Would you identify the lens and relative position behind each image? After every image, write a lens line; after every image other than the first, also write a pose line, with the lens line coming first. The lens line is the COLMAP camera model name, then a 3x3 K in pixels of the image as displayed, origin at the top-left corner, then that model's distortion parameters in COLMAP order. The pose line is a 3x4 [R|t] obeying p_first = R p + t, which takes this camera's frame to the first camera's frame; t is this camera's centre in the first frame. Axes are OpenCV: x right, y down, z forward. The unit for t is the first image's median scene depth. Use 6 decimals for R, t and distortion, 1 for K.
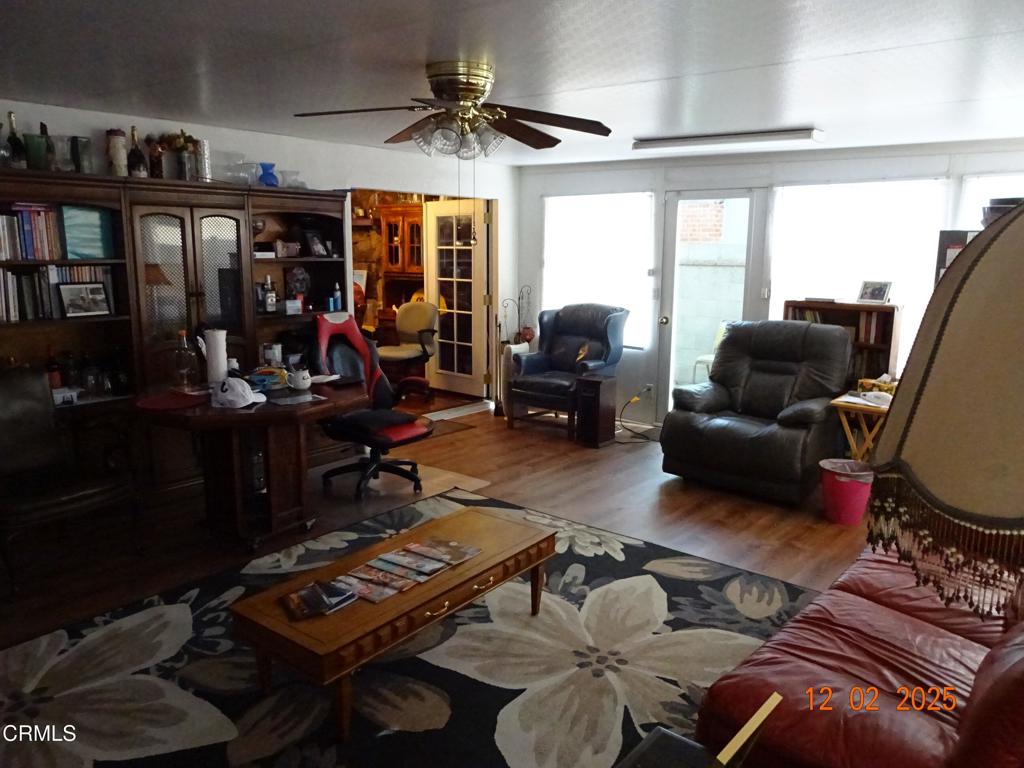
lens RADIAL K [[765.8, 0, 512.0], [0, 765.8, 384.0], [0, 0, 1]] dist [0.005402, 0.003012]
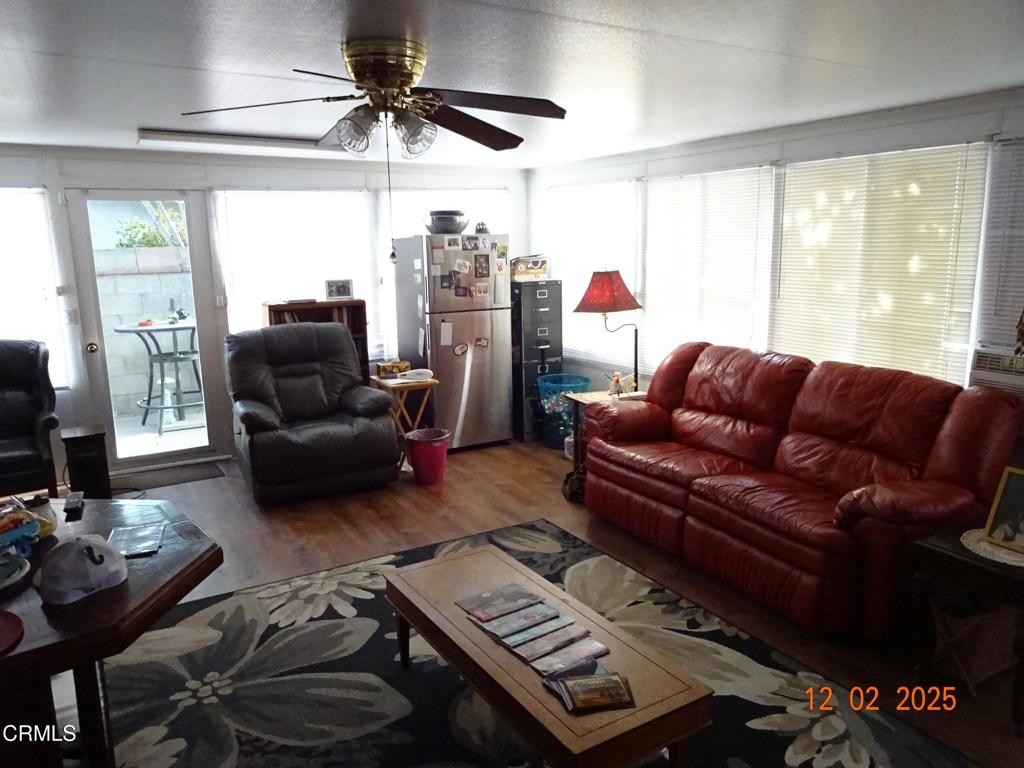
lens RADIAL K [[765.8, 0, 512.0], [0, 765.8, 384.0], [0, 0, 1]] dist [0.005402, 0.003012]
pose [[0.348619, -0.191974, 0.917394, -0.607354], [0.191827, 0.972694, 0.130649, -0.101251], [-0.917424, 0.130434, 0.375925, 0.441017]]
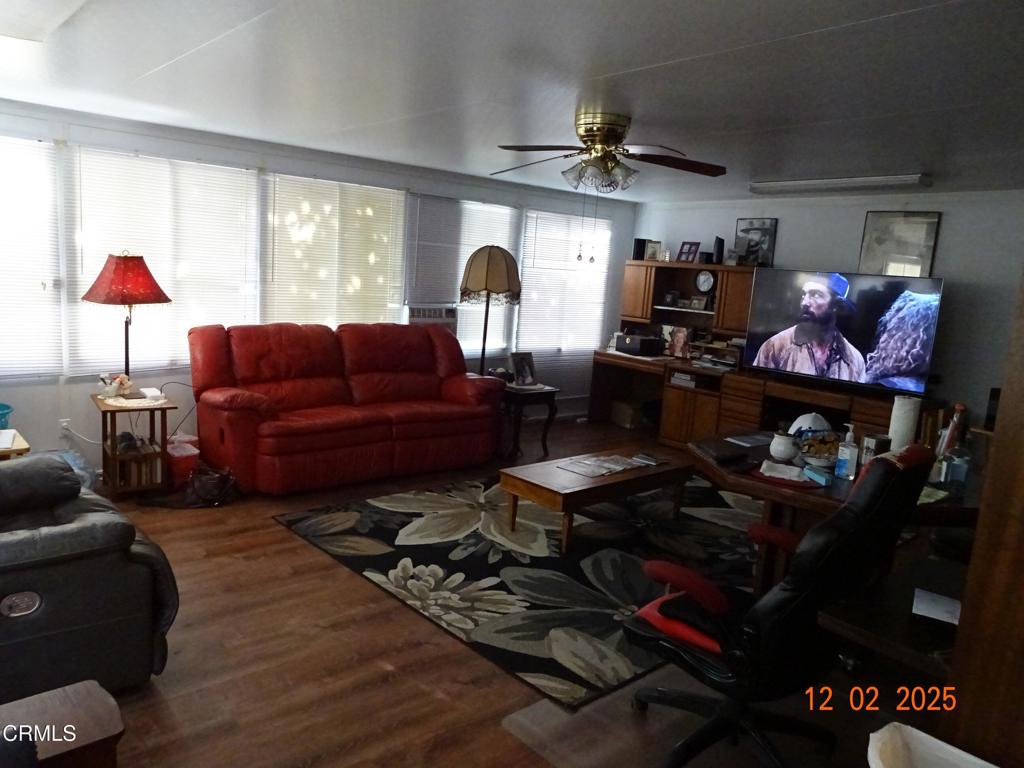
lens RADIAL K [[756.4, 0, 512.0], [0, 756.4, 384.0], [0, 0, 1]] dist [0.006389, 0.001832]
pose [[-0.984888, -0.106355, 0.136689, -0.095296], [-0.054063, 0.938595, 0.340760, -0.301703], [-0.164537, 0.328220, -0.930161, 1.651203]]
